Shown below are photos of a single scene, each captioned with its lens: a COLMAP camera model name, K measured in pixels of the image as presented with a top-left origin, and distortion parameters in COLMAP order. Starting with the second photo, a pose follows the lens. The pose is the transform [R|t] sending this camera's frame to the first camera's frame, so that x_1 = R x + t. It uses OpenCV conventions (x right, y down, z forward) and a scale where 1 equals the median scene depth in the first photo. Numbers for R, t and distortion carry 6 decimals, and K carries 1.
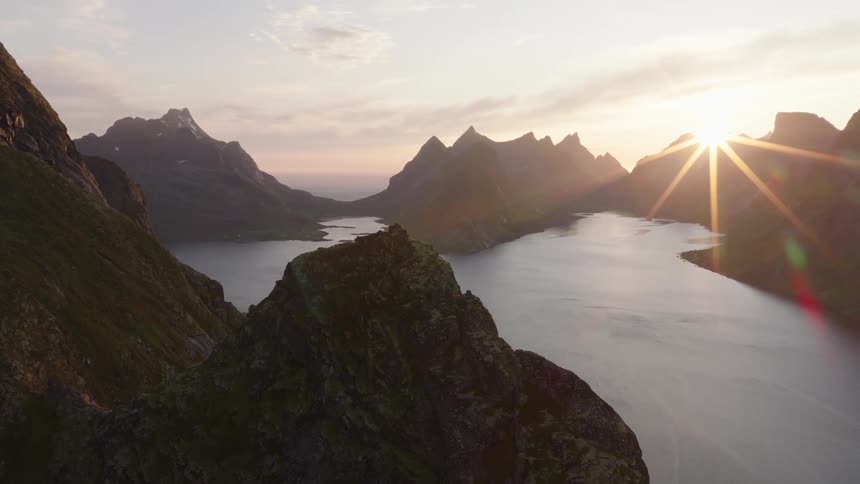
lens RADIAL K [[720.9, 0, 432.1], [0, 720.9, 243.2], [0, 0, 1]] dist [-0.017798, 0.031244]
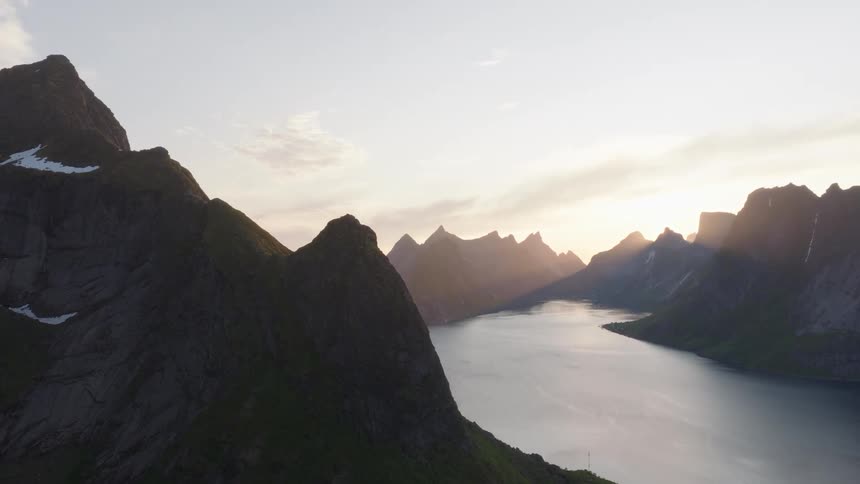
lens RADIAL K [[720.9, 0, 428.8], [0, 720.9, 242.9], [0, 0, 1]] dist [-0.017798, 0.031244]
pose [[0.999733, -0.001860, 0.023035, 0.416816], [0.005103, 0.989921, -0.141531, 0.899824], [-0.022540, 0.141611, 0.989666, -4.125834]]
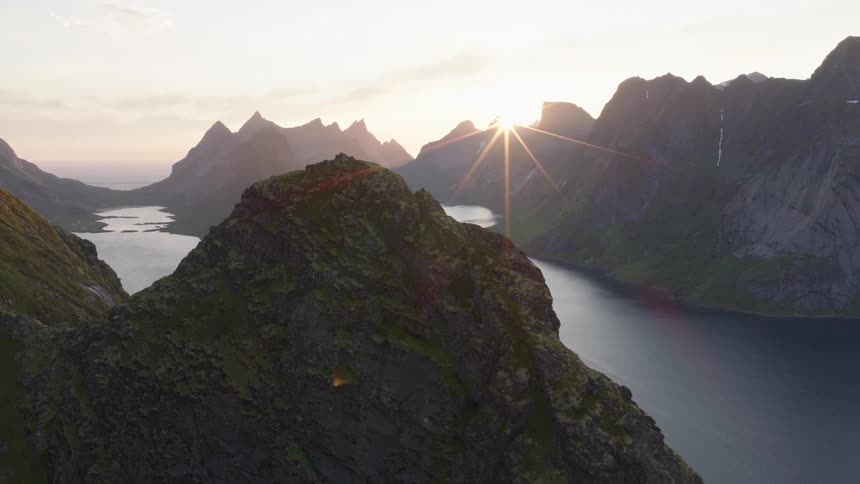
lens RADIAL K [[720.9, 0, 430.1], [0, 720.9, 242.4], [0, 0, 1]] dist [-0.017798, 0.031244]
pose [[0.958036, -0.038923, 0.283993, -0.226320], [0.034219, 0.999183, 0.021506, 0.093304], [-0.284598, -0.010885, 0.958585, -0.256136]]
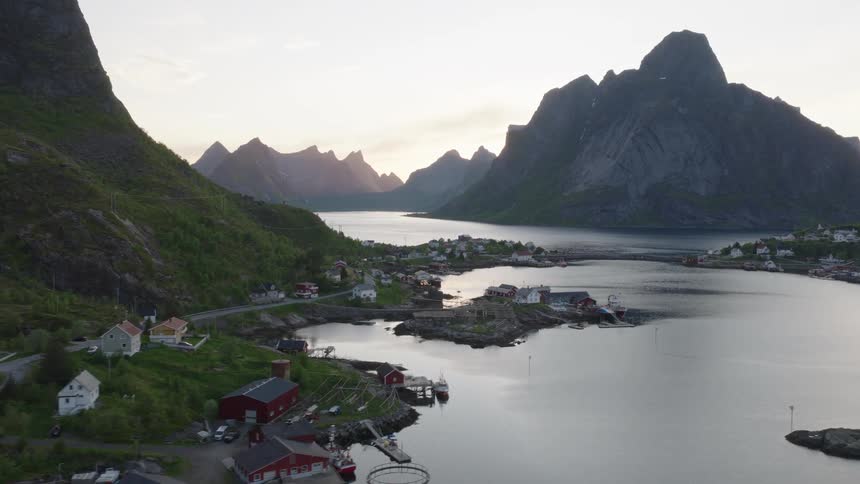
lens RADIAL K [[720.9, 0, 432.8], [0, 720.9, 248.5], [0, 0, 1]] dist [-0.017798, 0.031244]
pose [[0.966700, -0.007528, 0.255802, 1.372831], [0.019643, 0.998801, -0.044839, 2.383437], [-0.255158, 0.048370, 0.965689, -3.922321]]
